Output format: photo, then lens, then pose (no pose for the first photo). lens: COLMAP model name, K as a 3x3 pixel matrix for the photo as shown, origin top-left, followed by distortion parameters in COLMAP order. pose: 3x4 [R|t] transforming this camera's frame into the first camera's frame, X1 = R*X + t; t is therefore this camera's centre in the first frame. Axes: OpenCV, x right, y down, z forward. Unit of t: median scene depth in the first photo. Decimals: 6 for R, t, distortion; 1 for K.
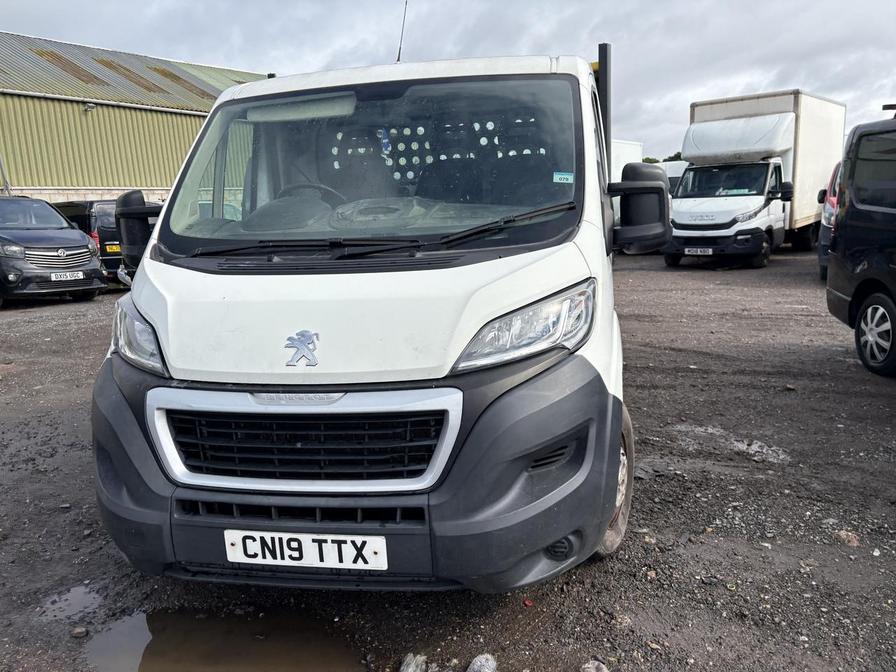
lens RADIAL K [[678.3, 0, 448.0], [0, 678.3, 336.0], [0, 0, 1]] dist [0.031892, -0.008823]
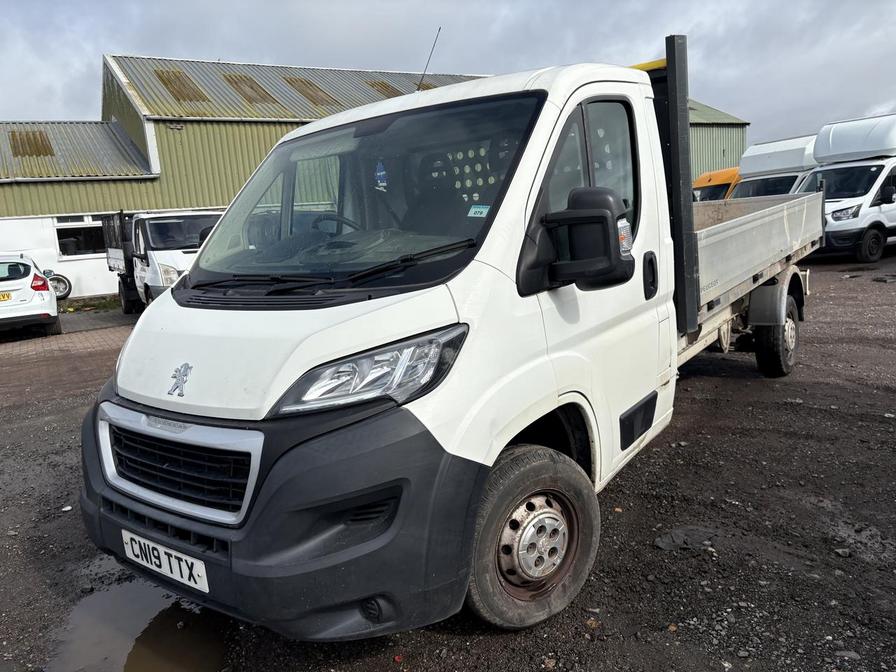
lens RADIAL K [[678.3, 0, 448.0], [0, 678.3, 336.0], [0, 0, 1]] dist [0.031892, -0.008823]
pose [[0.892667, 0.049846, -0.447951, 0.663128], [-0.048012, 0.998727, 0.015456, -0.090085], [0.448152, 0.007710, 0.893924, 0.189963]]
